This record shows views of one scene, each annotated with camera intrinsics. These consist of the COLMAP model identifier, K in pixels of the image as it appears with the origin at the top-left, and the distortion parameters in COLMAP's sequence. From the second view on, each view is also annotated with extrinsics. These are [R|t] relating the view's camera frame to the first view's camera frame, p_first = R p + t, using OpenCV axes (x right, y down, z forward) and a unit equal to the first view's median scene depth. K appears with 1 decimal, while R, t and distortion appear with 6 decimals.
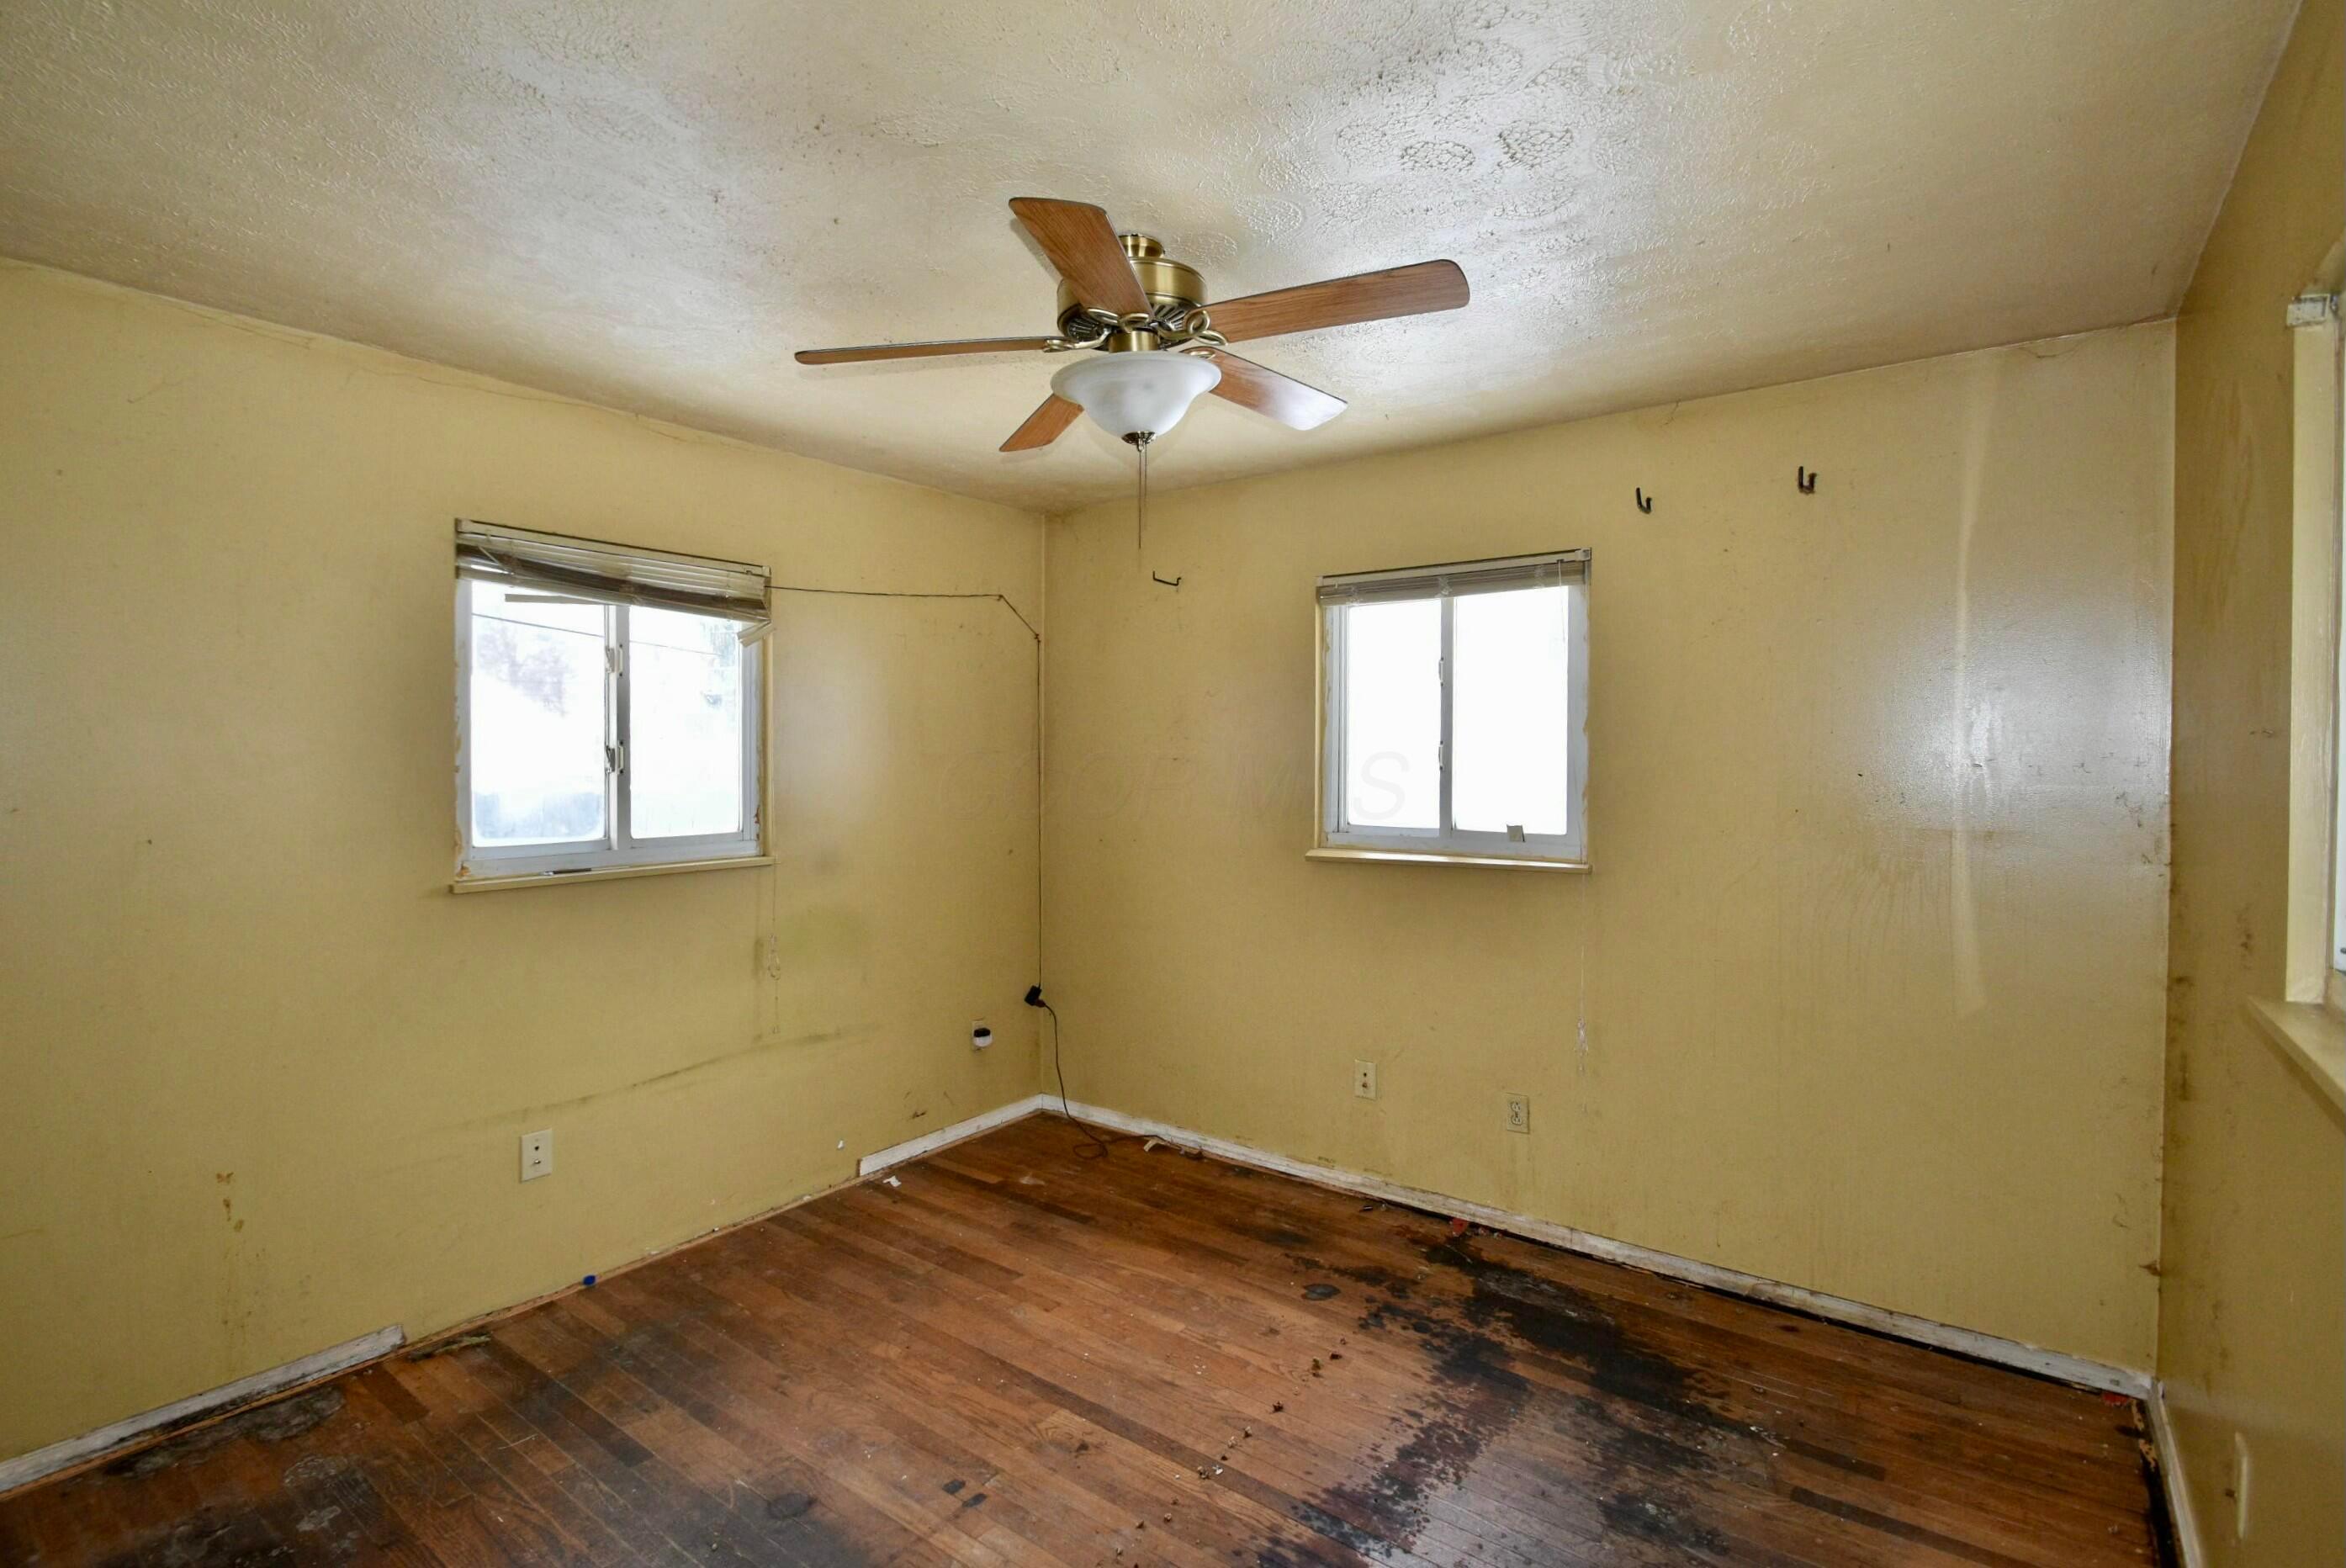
lens RADIAL K [[1075.2, 0, 1173.0], [0, 1075.2, 784.0], [0, 0, 1]] dist [0.001584, -0.013992]
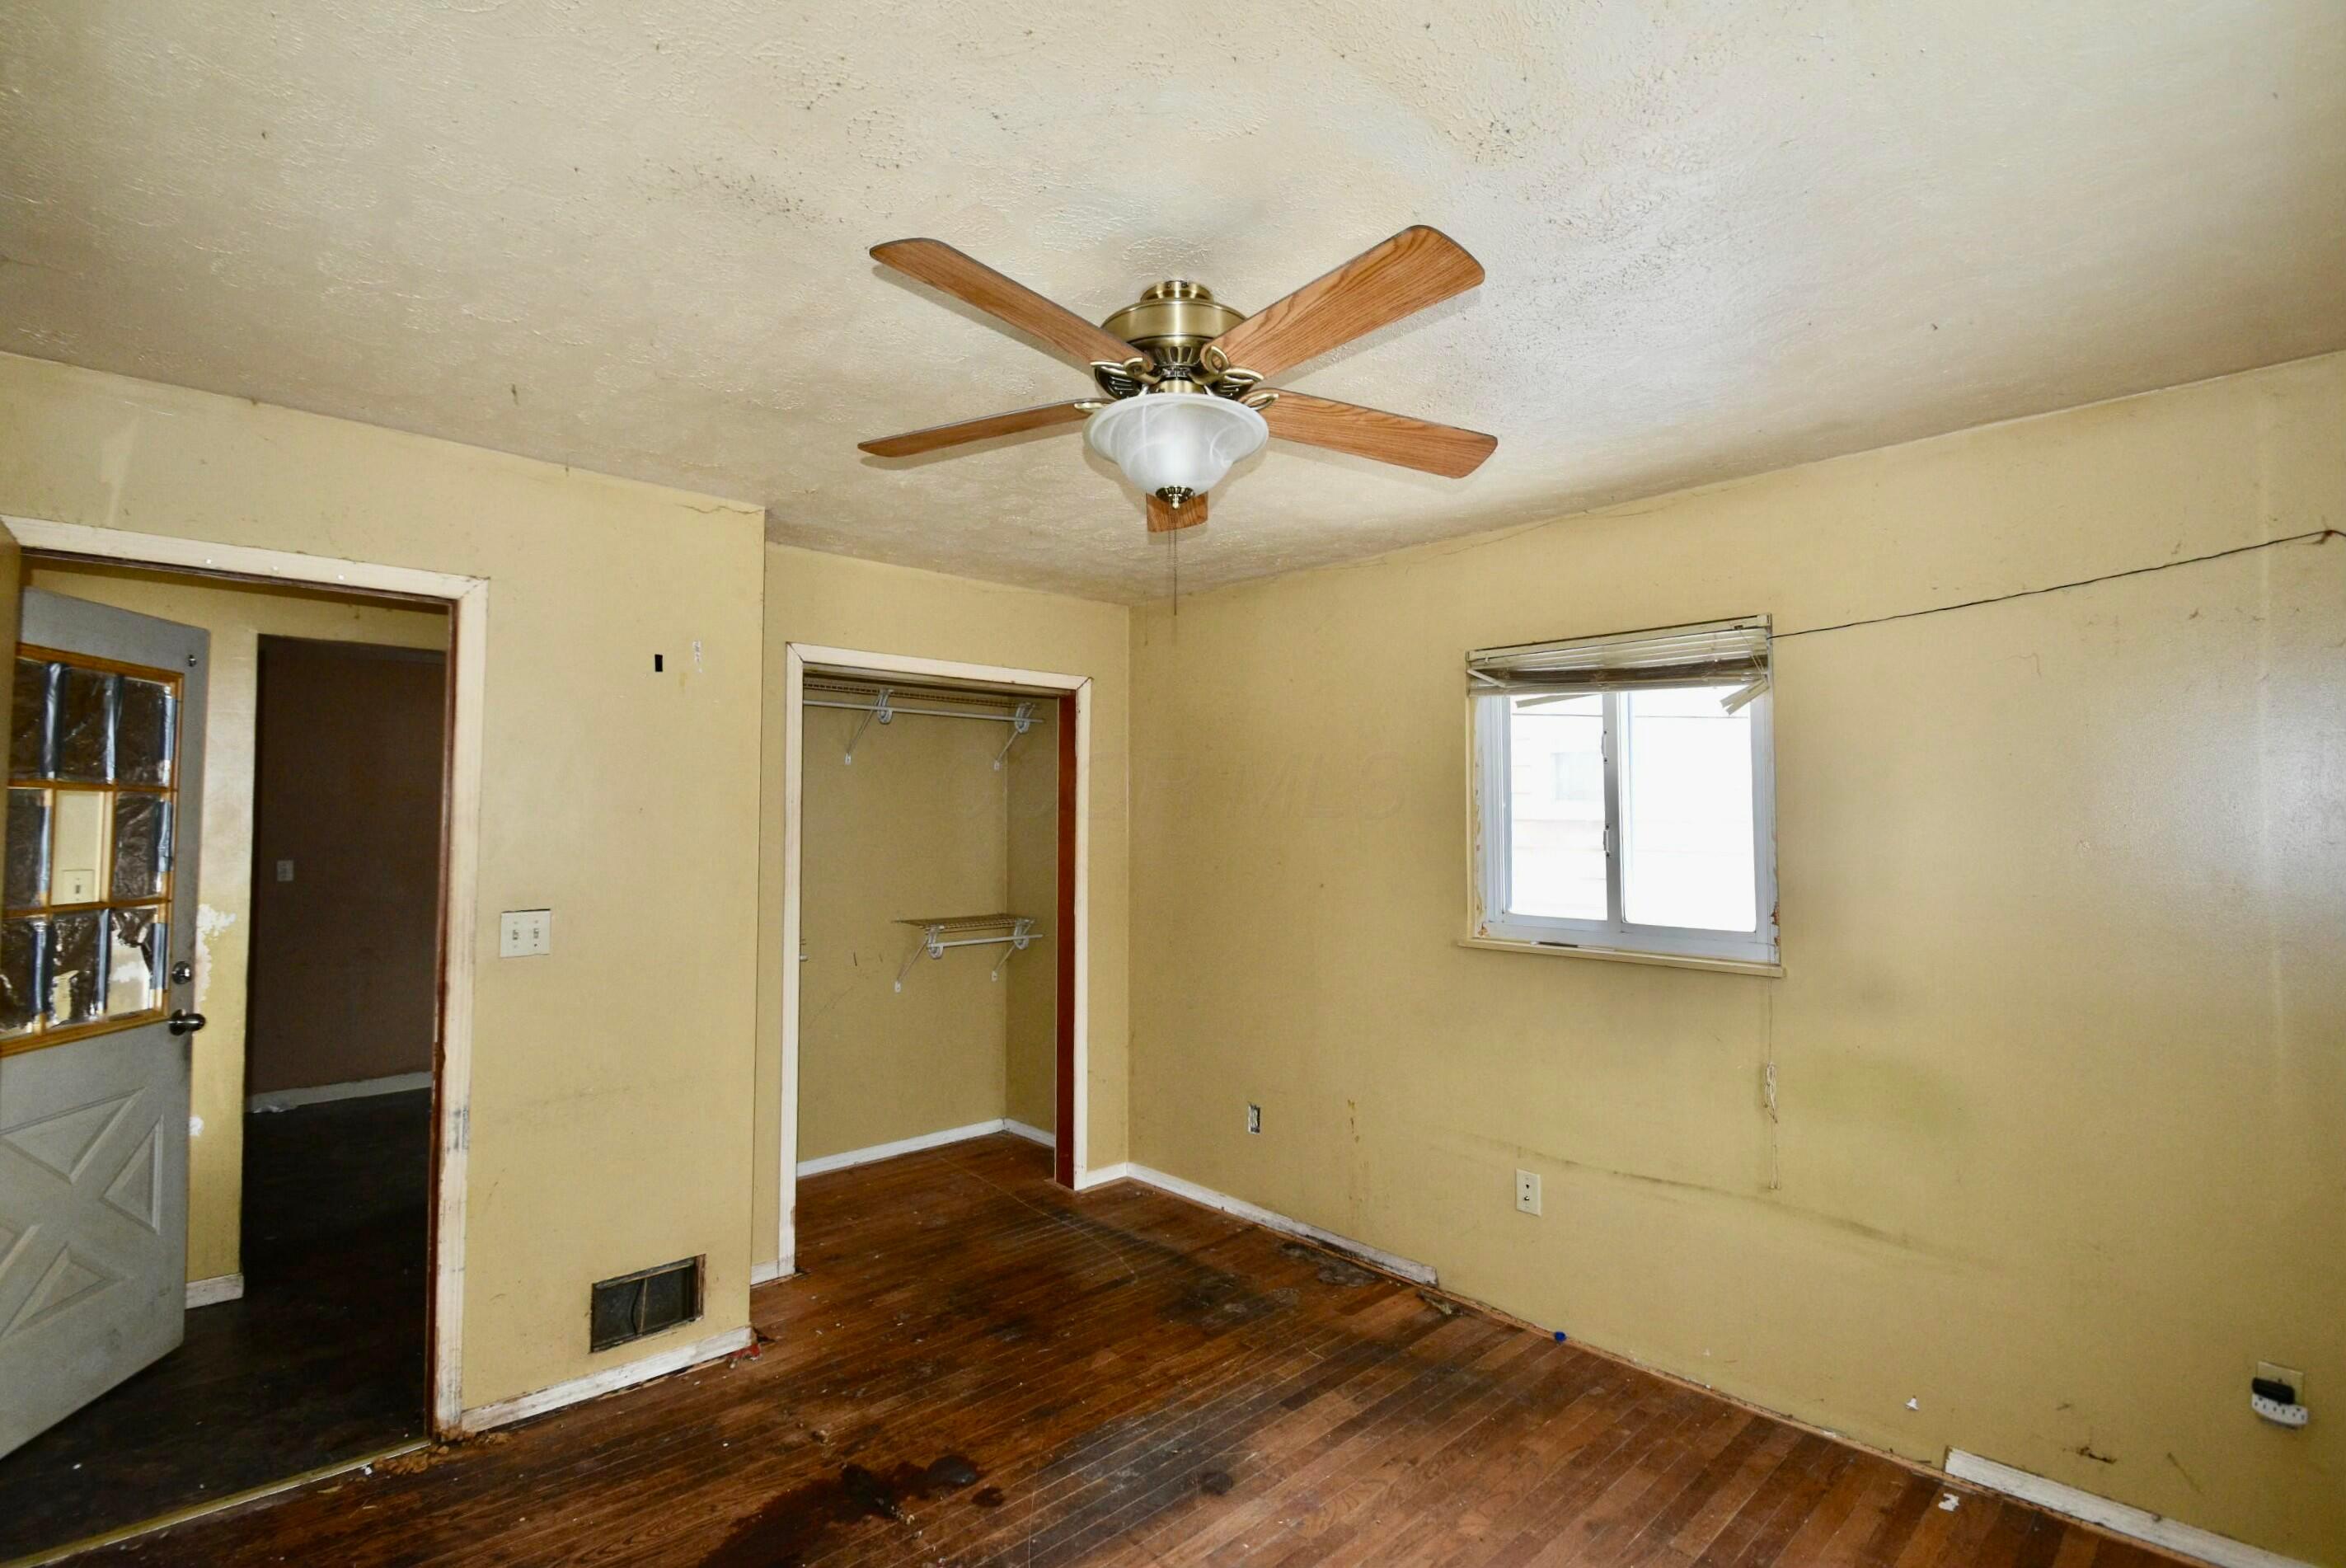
lens RADIAL K [[1075.2, 0, 1173.0], [0, 1075.2, 784.0], [0, 0, 1]] dist [0.001584, -0.013992]
pose [[-0.169072, -0.034971, -0.984983, 0.594498], [-0.032775, 0.999017, -0.029843, -0.037039], [0.985059, 0.027237, -0.170052, 0.808866]]
